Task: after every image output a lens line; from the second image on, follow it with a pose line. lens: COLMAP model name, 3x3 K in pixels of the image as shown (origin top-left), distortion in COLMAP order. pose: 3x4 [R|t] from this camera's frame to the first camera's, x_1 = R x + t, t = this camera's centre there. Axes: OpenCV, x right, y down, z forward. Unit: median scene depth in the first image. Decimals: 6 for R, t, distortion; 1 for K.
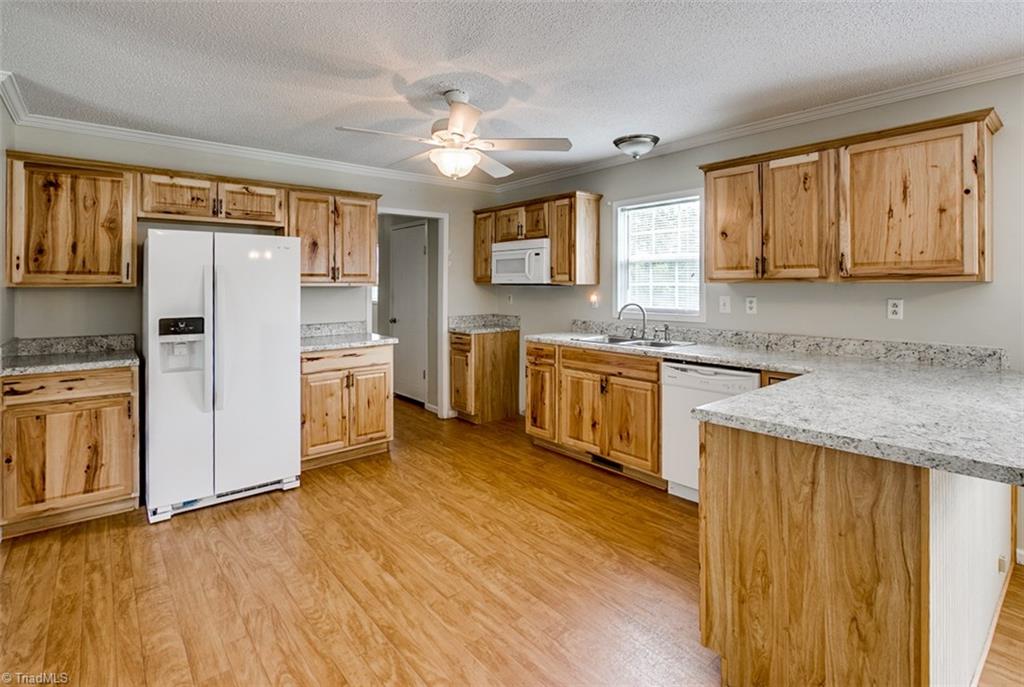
lens RADIAL K [[507.5, 0, 486.8], [0, 507.5, 284.5], [0, 0, 1]] dist [-0.017326, 0.005628]
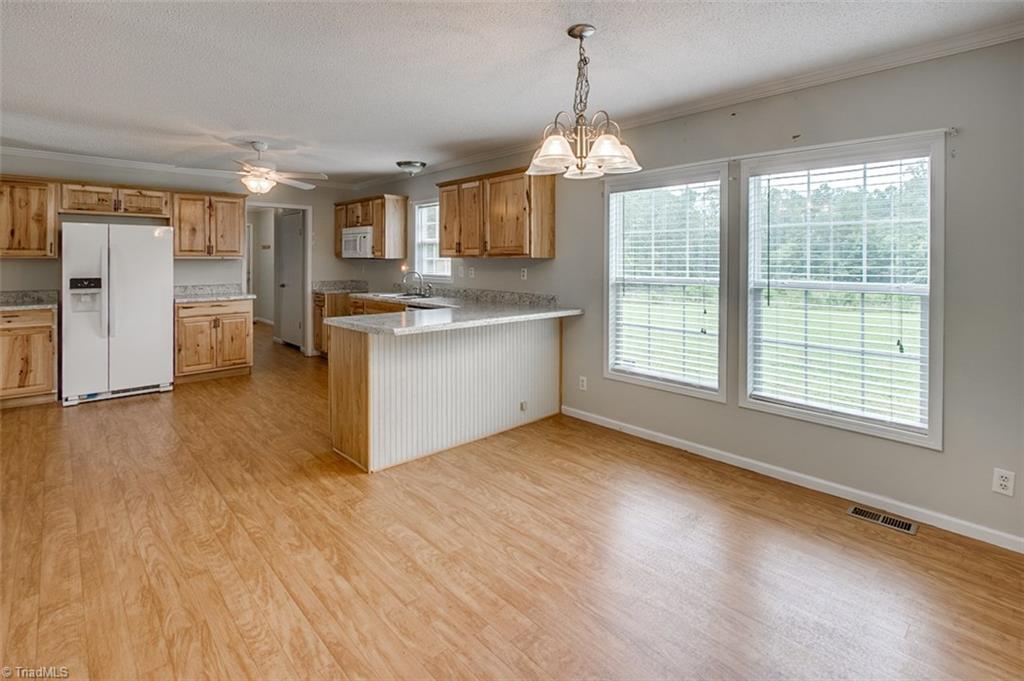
lens RADIAL K [[507.5, 0, 516.8], [0, 507.5, 263.1], [0, 0, 1]] dist [-0.017326, 0.005628]
pose [[0.996534, 0.004730, 0.083055, 0.537546], [-0.005341, 0.999960, 0.007137, 0.000971], [-0.083018, -0.007556, 0.996519, -0.600086]]
